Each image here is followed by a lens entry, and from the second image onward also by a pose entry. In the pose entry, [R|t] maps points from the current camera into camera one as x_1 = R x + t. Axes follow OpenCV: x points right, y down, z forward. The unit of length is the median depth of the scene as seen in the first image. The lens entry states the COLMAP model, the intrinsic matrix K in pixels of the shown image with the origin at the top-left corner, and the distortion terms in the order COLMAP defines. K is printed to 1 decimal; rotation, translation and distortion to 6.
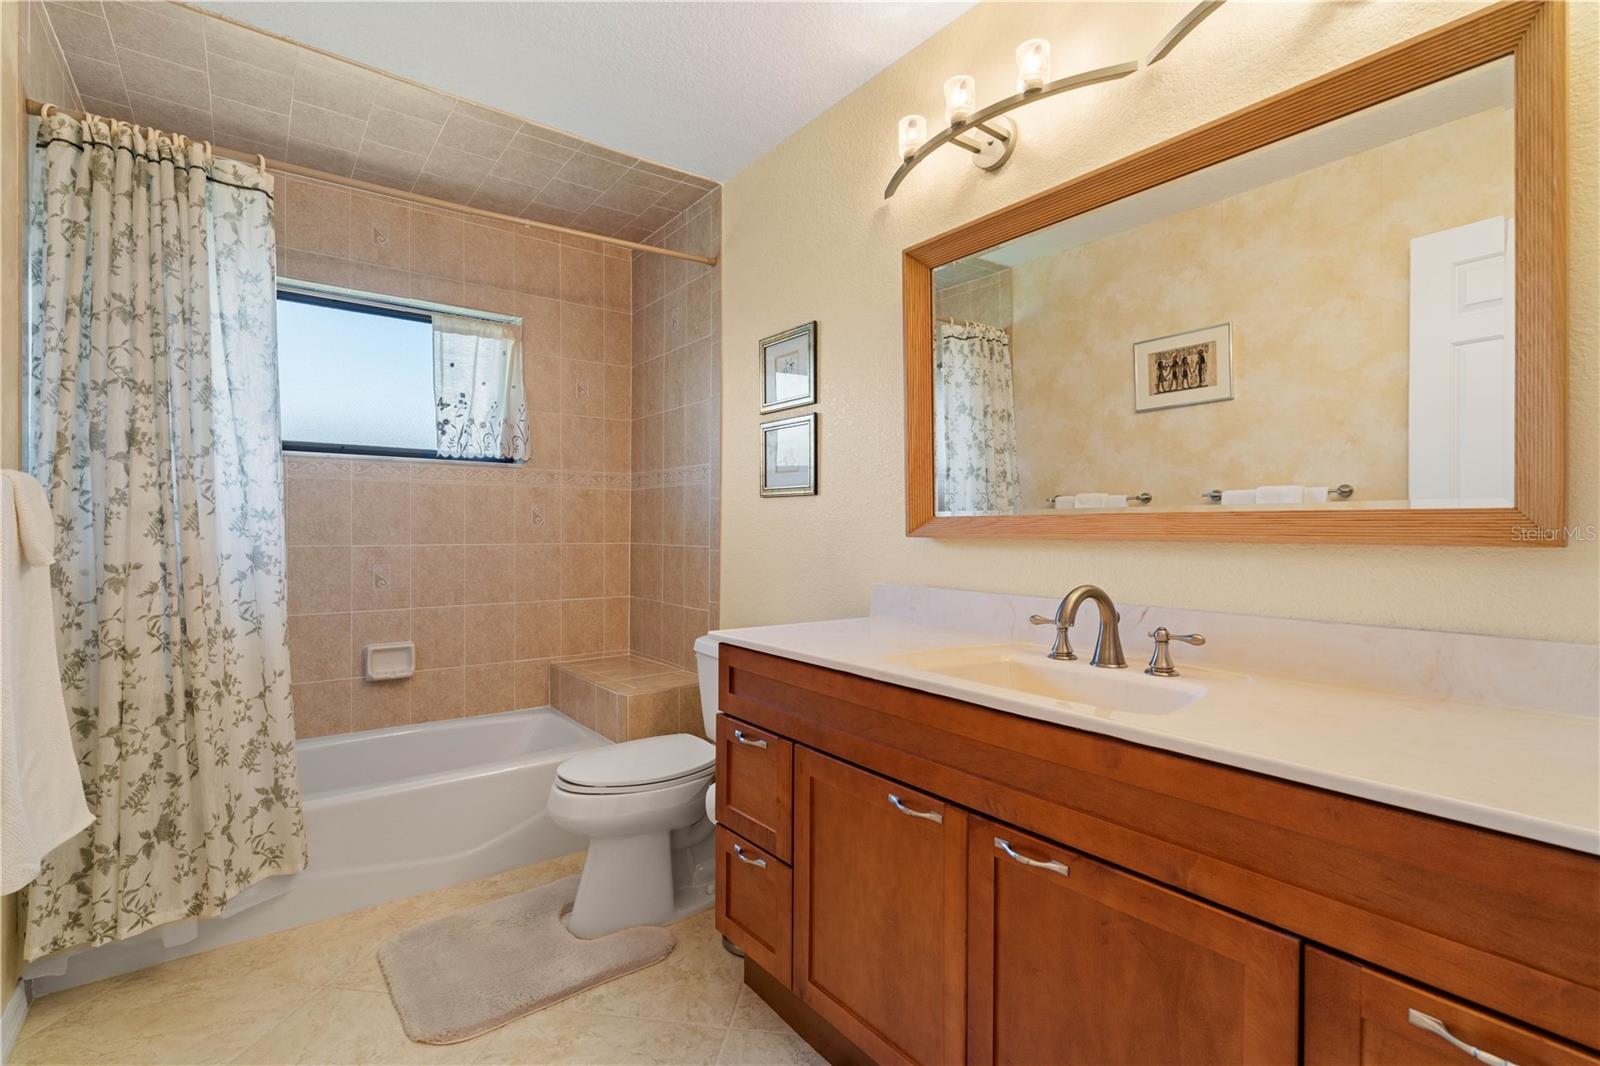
lens RADIAL K [[723.9, 0, 793.3], [0, 723.9, 533.2], [0, 0, 1]] dist [-0.004535, 0.000774]
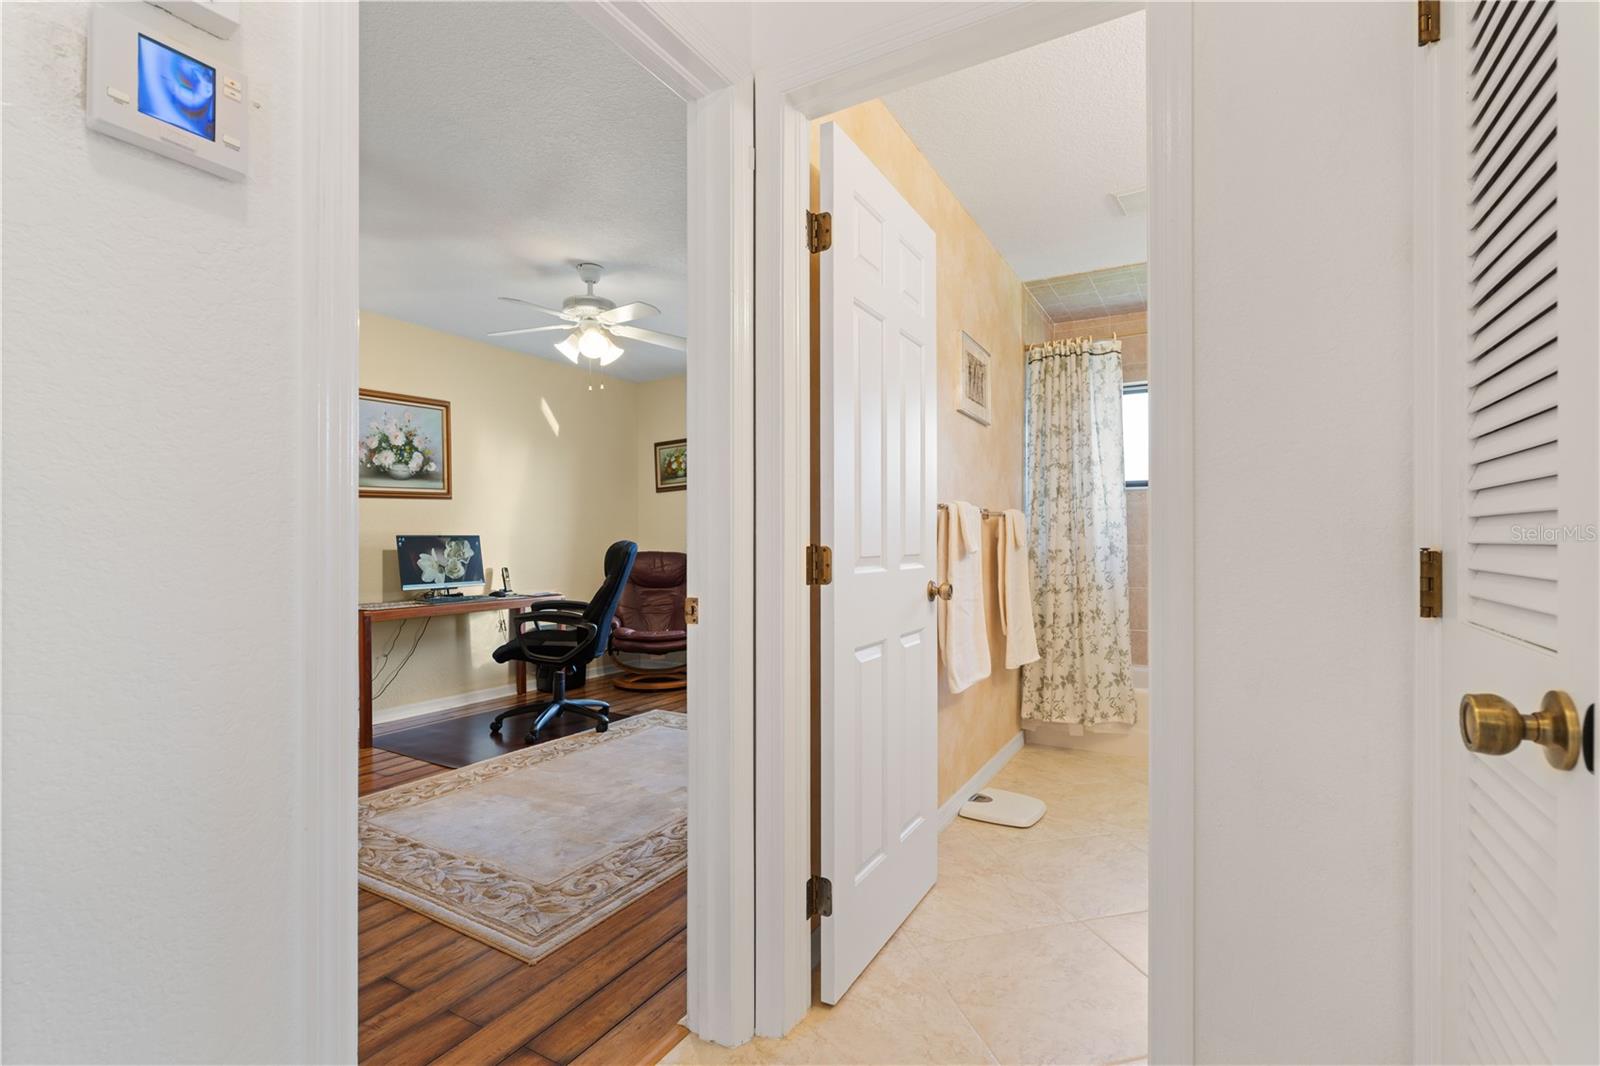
lens RADIAL K [[723.9, 0, 802.8], [0, 723.9, 540.6], [0, 0, 1]] dist [-0.004535, 0.000774]
pose [[0.381421, 0.001198, -0.924401, 0.751455], [-0.002551, 0.999997, 0.000244, 0.016885], [0.924398, 0.002265, 0.381423, -0.501043]]
